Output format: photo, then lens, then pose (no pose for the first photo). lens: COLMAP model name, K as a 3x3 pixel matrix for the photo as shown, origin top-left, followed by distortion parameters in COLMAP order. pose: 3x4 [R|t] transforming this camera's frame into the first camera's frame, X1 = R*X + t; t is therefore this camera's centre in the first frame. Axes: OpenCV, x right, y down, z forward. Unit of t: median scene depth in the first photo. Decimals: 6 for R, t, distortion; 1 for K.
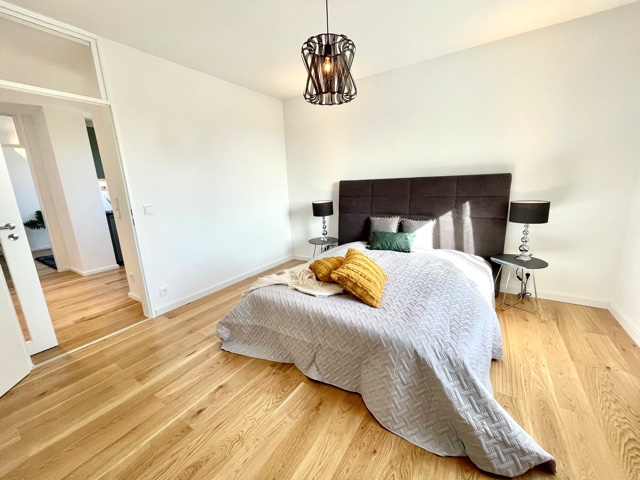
lens RADIAL K [[259.0, 0, 317.8], [0, 259.0, 239.8], [0, 0, 1]] dist [-0.002570, 0.000130]
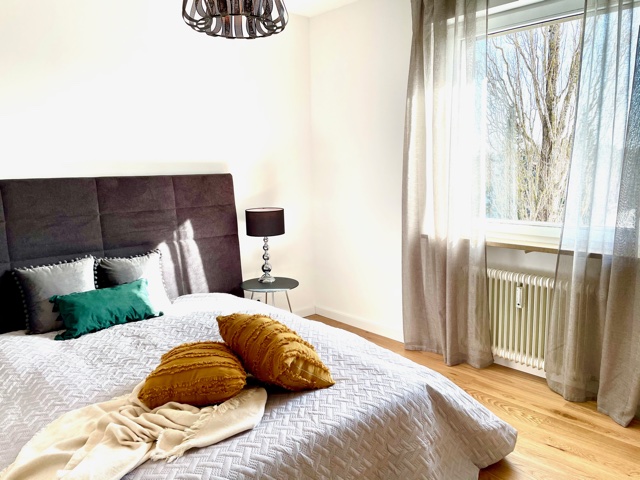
lens RADIAL K [[479.5, 0, 321.5], [0, 479.5, 239.3], [0, 0, 1]] dist [0.032865, -0.017952]
pose [[0.246253, -0.108942, 0.963063, -0.562258], [0.215648, 0.974913, 0.055142, -0.096013], [-0.944910, 0.194104, 0.263569, 0.432464]]
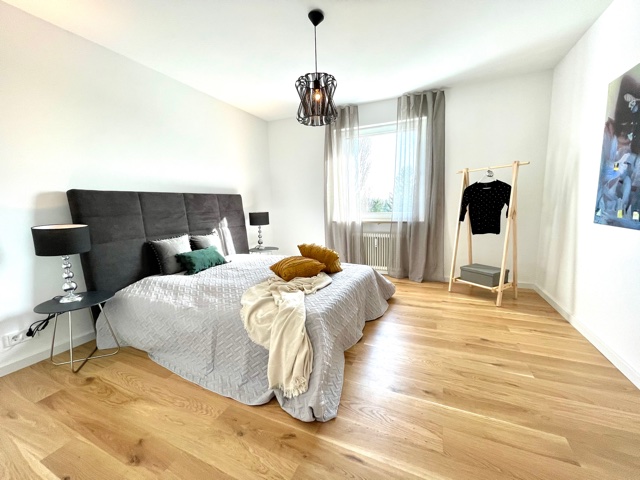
lens RADIAL K [[259.0, 0, 320.7], [0, 259.0, 239.0], [0, 0, 1]] dist [-0.002570, 0.000130]
pose [[-0.154905, -0.088945, 0.983917, -0.816024], [0.244051, 0.961627, 0.125353, -0.090788], [-0.957310, 0.259544, -0.127254, 0.835872]]
